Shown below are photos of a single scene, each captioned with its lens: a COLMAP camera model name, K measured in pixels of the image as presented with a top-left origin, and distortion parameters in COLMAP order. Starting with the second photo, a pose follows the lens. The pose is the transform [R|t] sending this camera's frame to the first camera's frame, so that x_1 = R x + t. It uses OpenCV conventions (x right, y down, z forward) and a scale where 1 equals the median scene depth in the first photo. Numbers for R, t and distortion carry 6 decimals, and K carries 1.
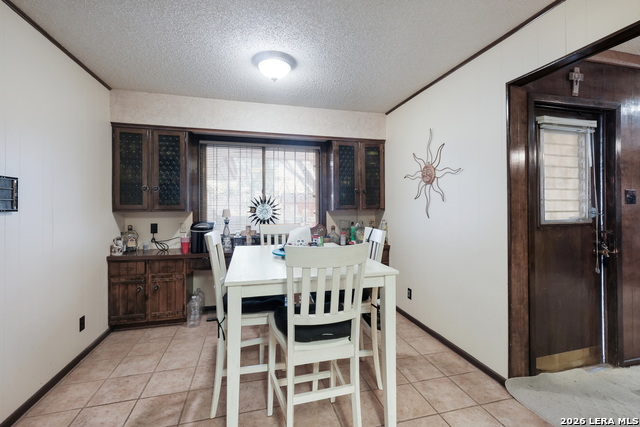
lens RADIAL K [[282.0, 0, 319.7], [0, 282.0, 204.7], [0, 0, 1]] dist [0.008082, 0.000409]
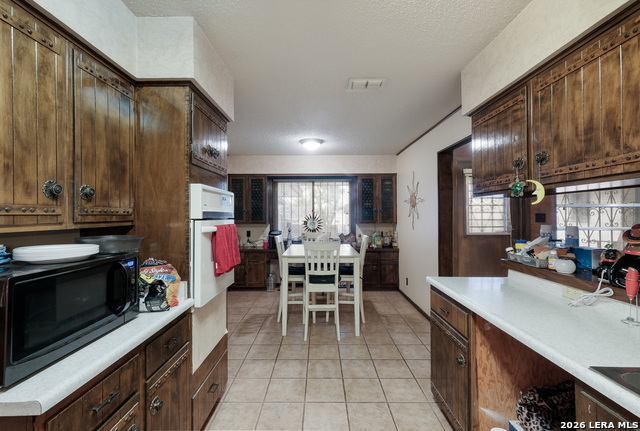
lens RADIAL K [[286.5, 0, 317.0], [0, 286.5, 215.3], [0, 0, 1]] dist [0.003630, -0.000419]
pose [[0.965265, -0.000590, -0.261273, 0.269527], [0.002274, 0.999979, 0.006143, -0.038631], [0.261264, -0.006524, 0.965245, -0.575974]]
